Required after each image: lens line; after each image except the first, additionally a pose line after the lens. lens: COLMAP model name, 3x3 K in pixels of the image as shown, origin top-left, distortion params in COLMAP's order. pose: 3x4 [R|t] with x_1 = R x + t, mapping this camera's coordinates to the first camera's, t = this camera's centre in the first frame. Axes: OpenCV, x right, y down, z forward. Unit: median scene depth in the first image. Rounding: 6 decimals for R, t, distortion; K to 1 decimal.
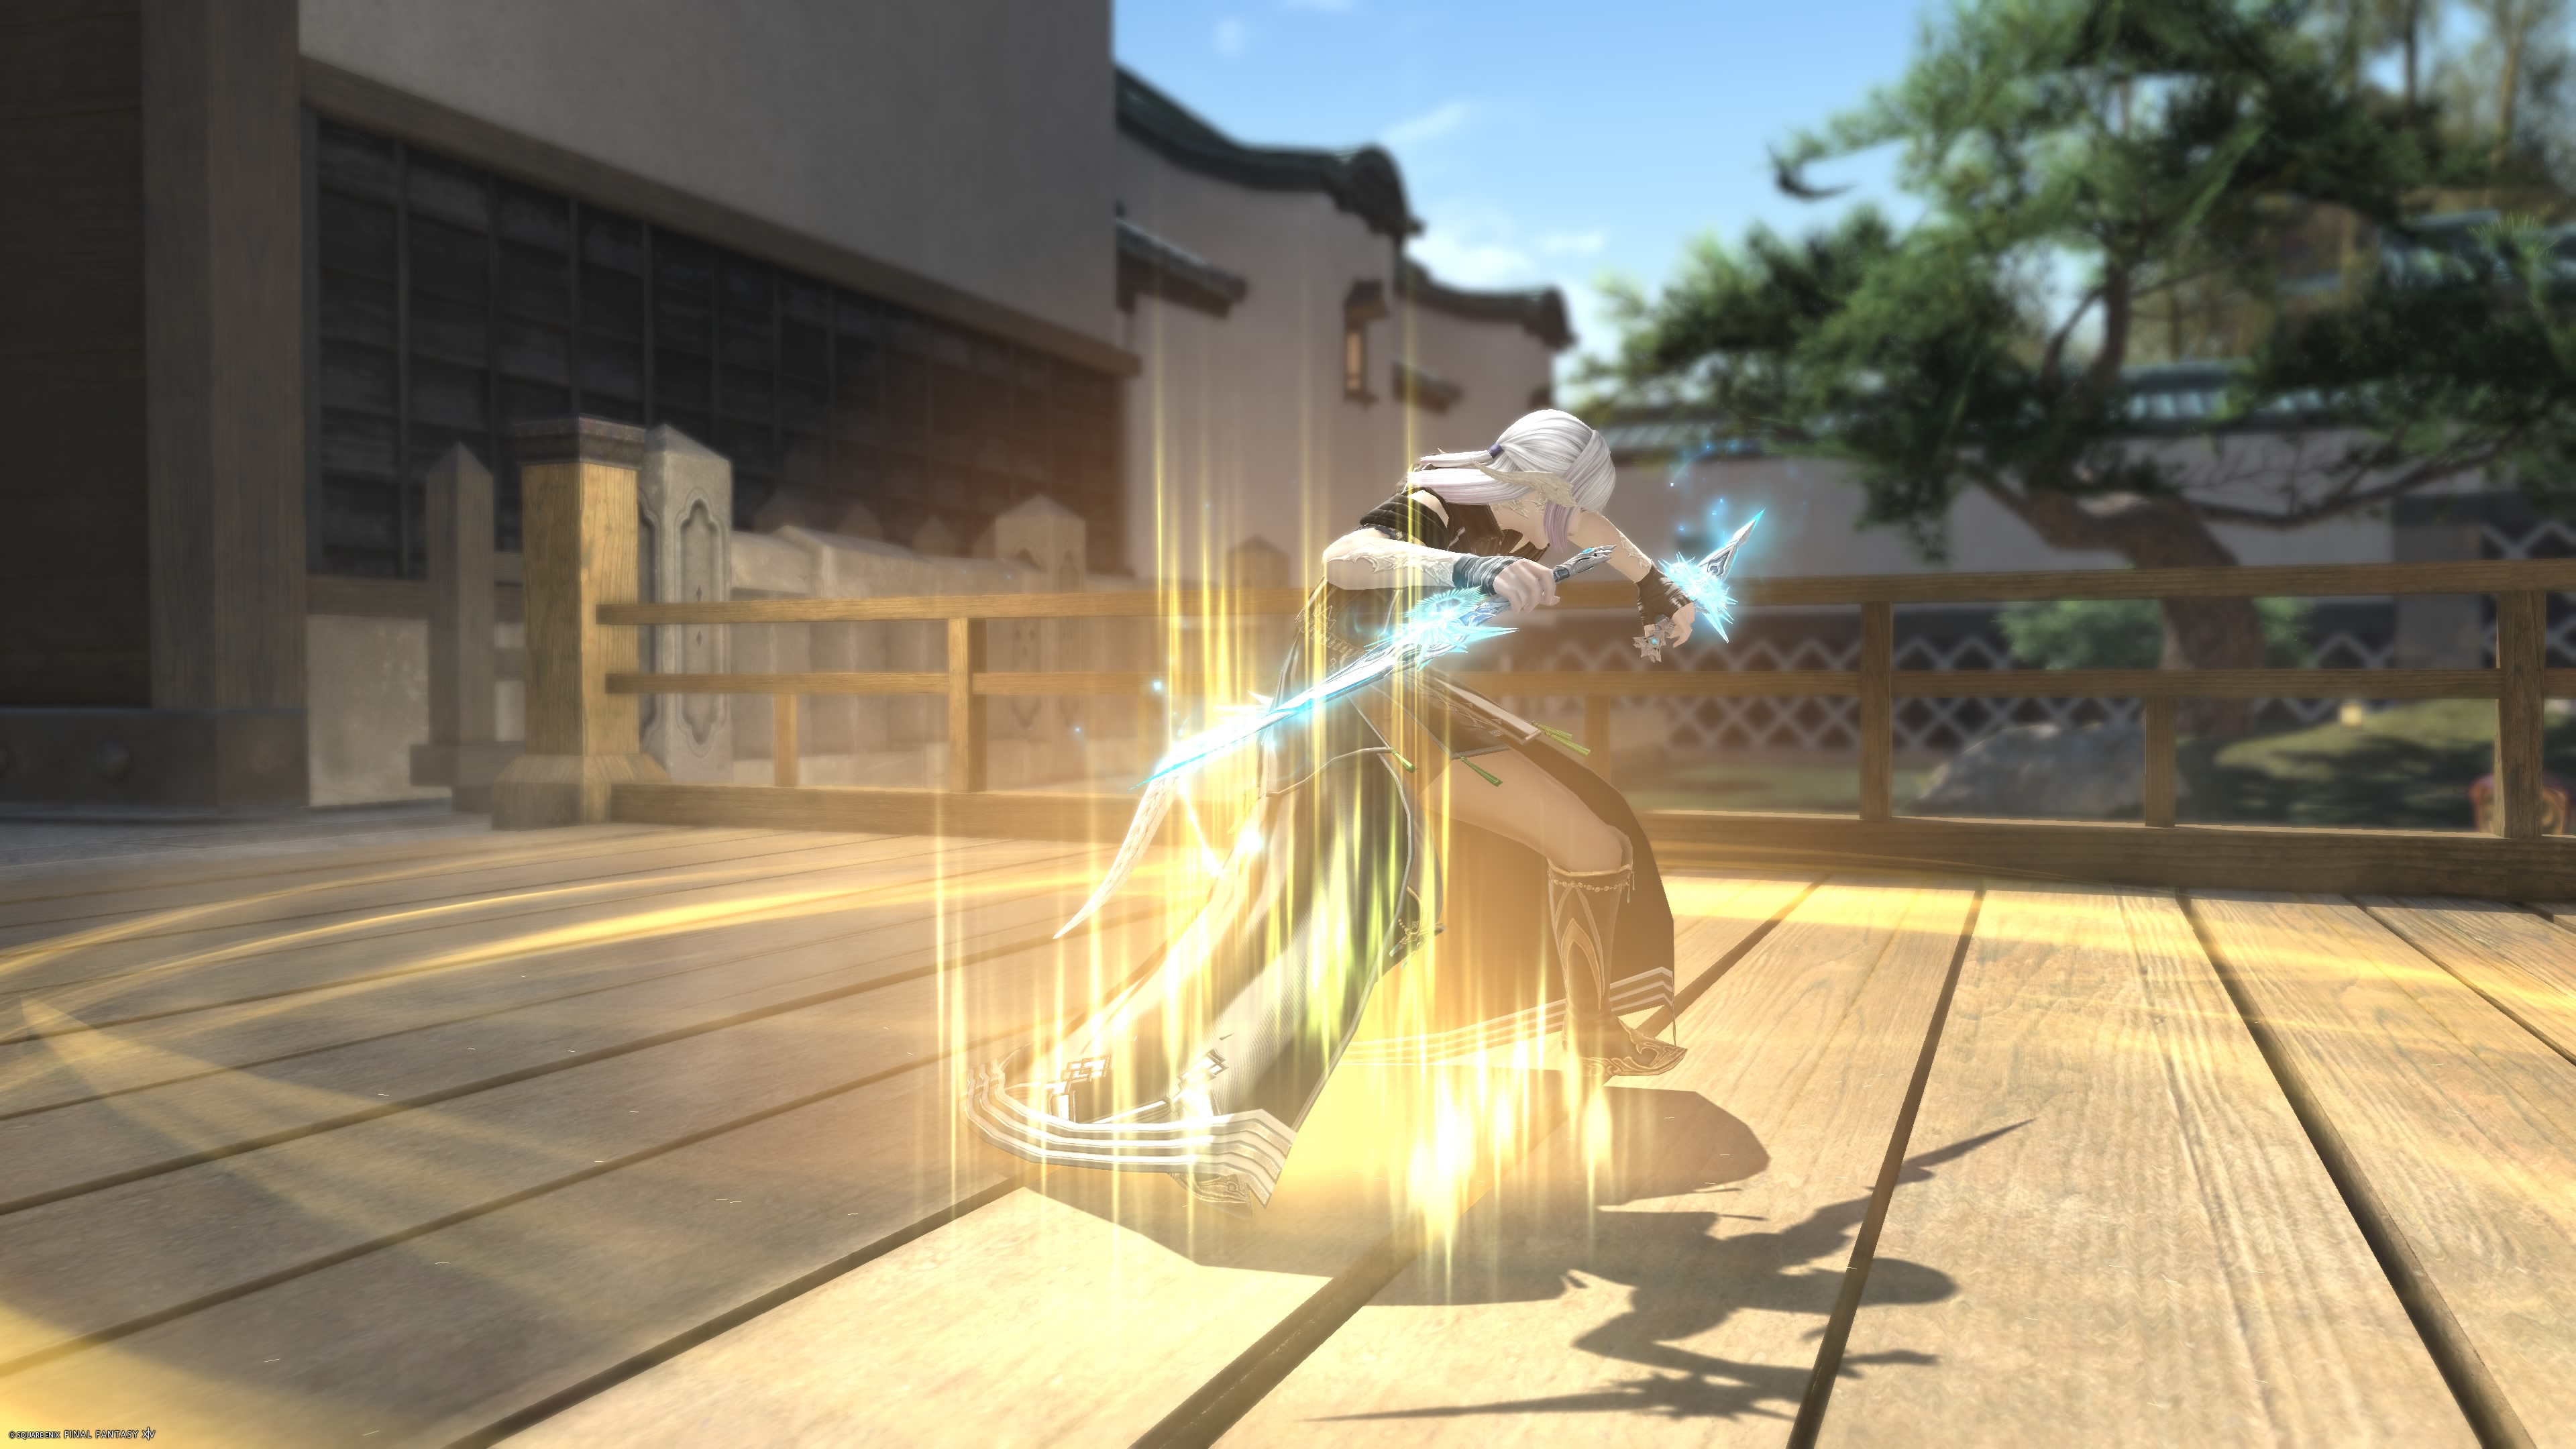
lens RADIAL K [[1769.3, 0, 1293.9], [0, 1769.3, 717.4], [0, 0, 1]] dist [-0.003660, -0.001714]
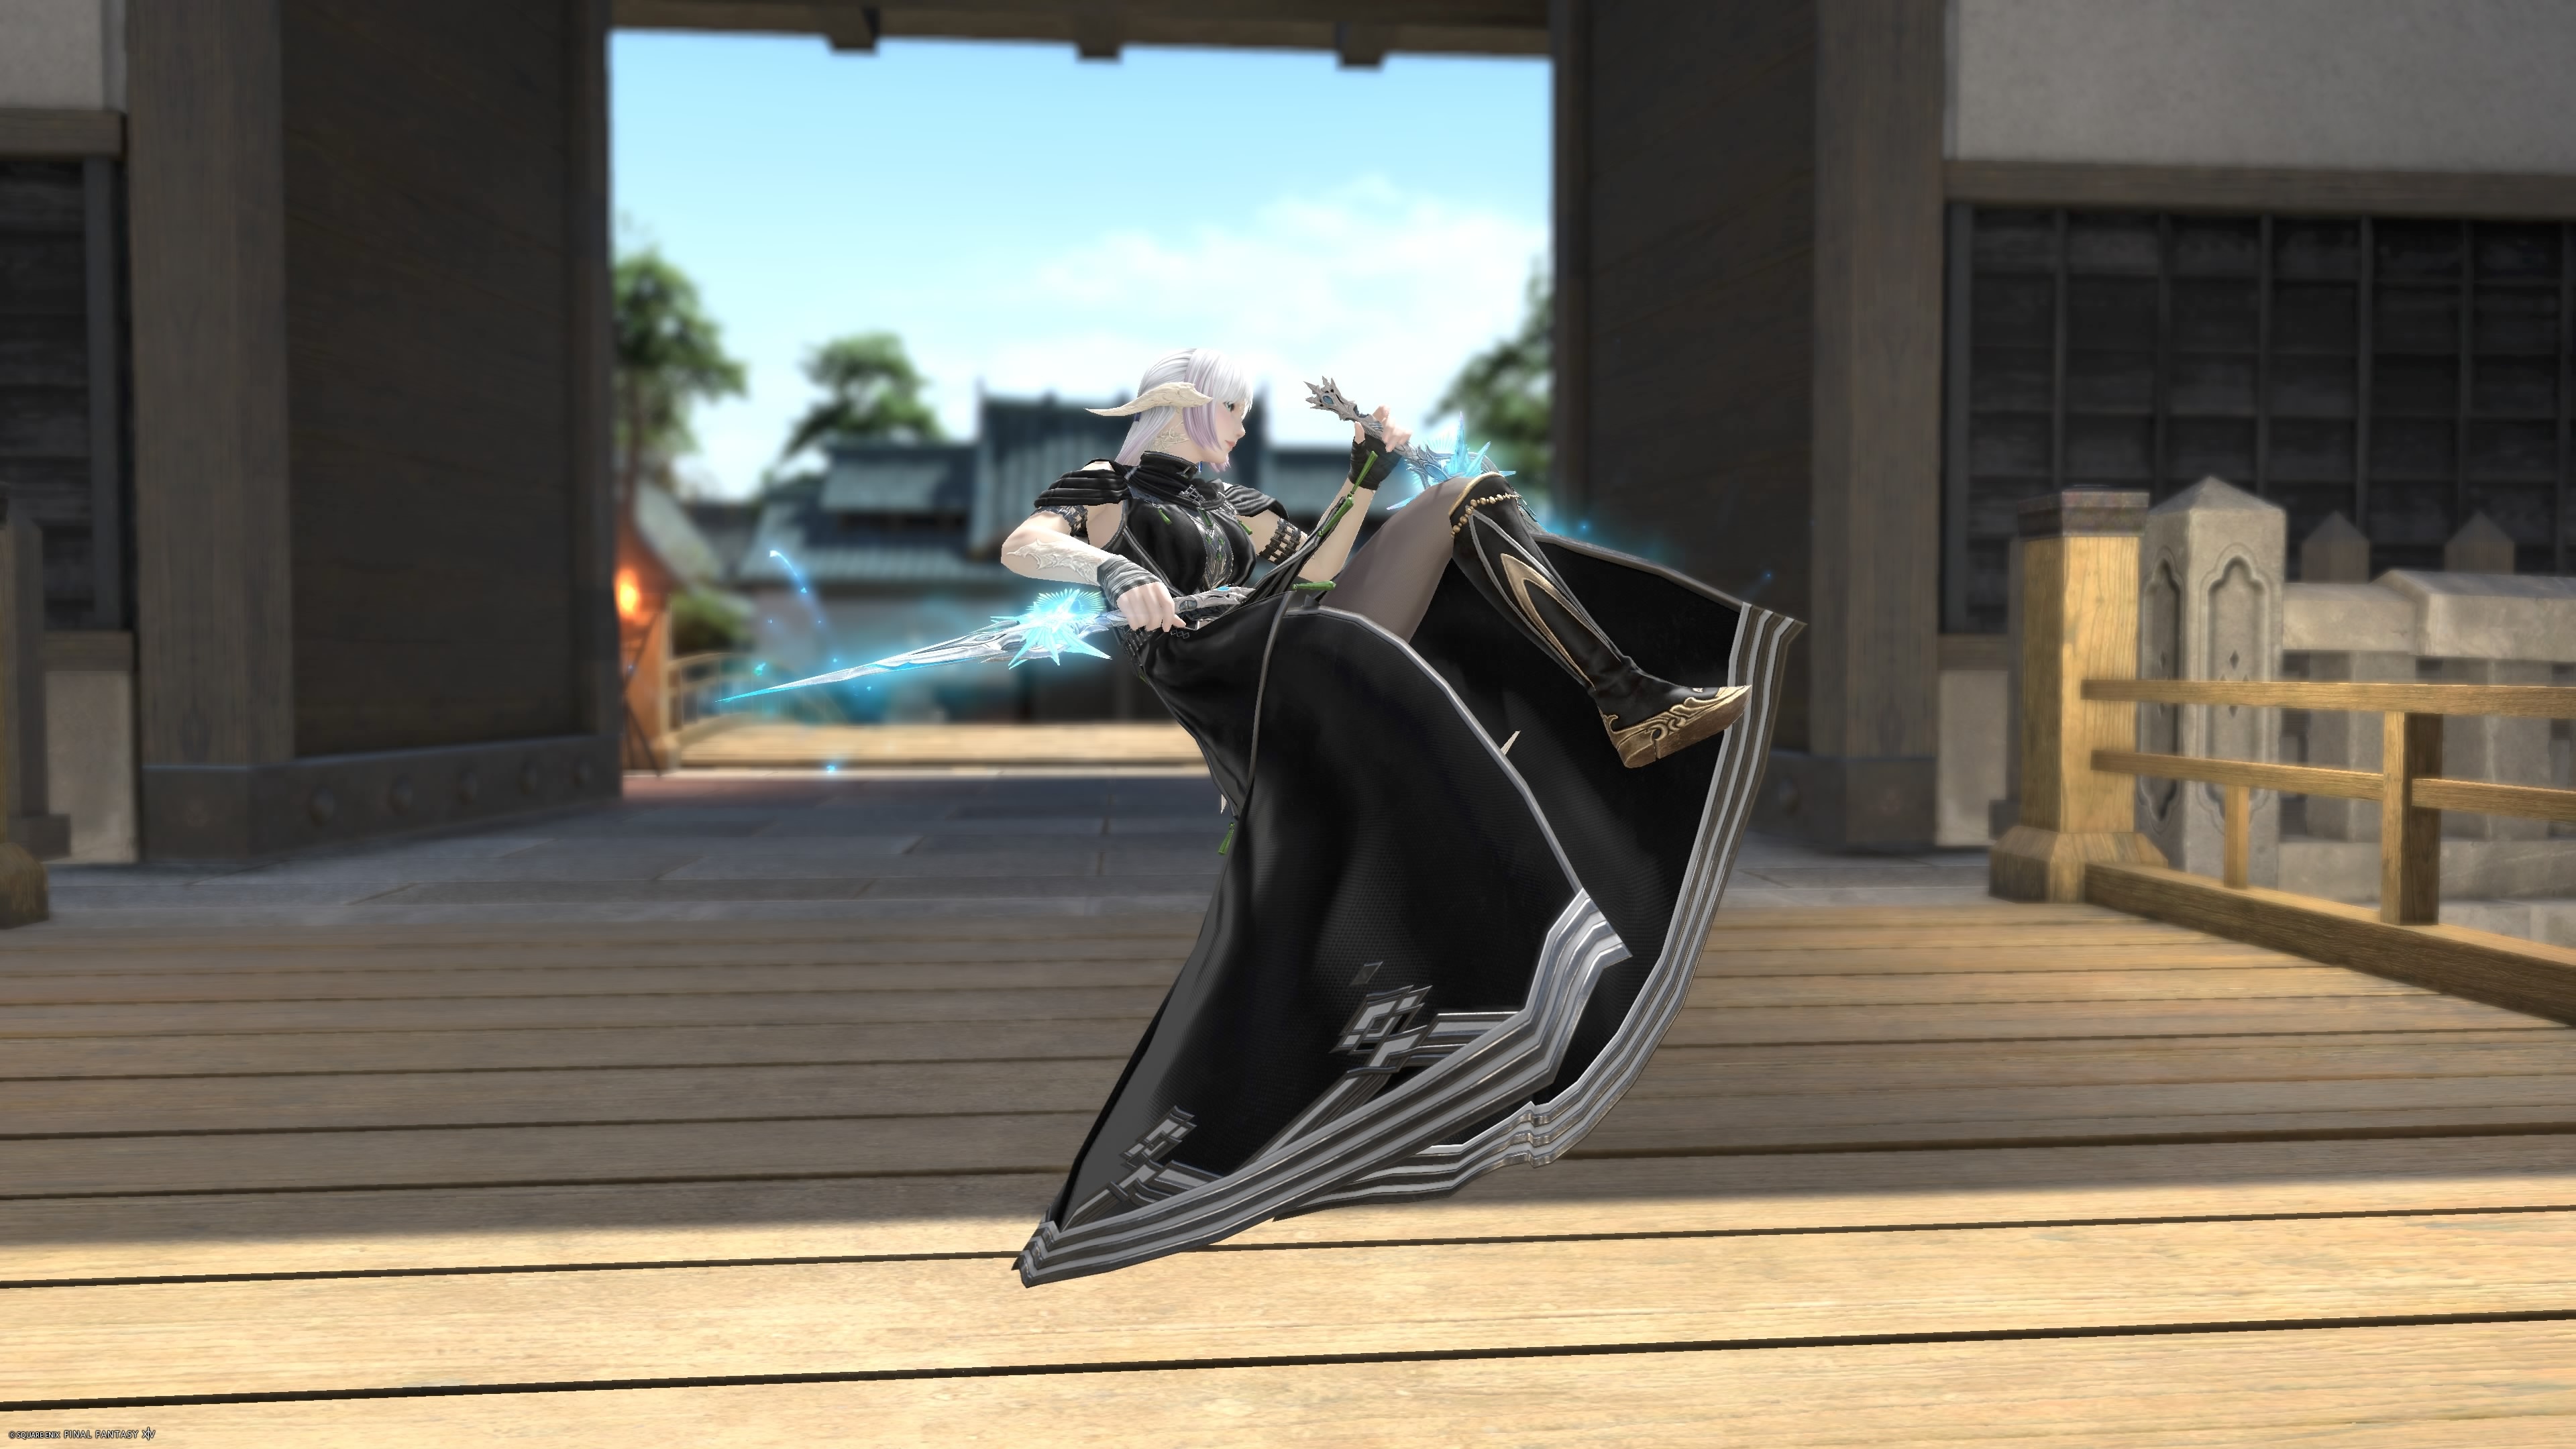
lens RADIAL K [[1769.3, 0, 1283.1], [0, 1769.3, 713.7], [0, 0, 1]] dist [-0.003660, -0.001714]
pose [[0.477697, 0.023360, -0.878214, 0.254530], [-0.016310, 0.999710, 0.017720, -0.054653], [0.878373, 0.005859, 0.477940, 0.140374]]
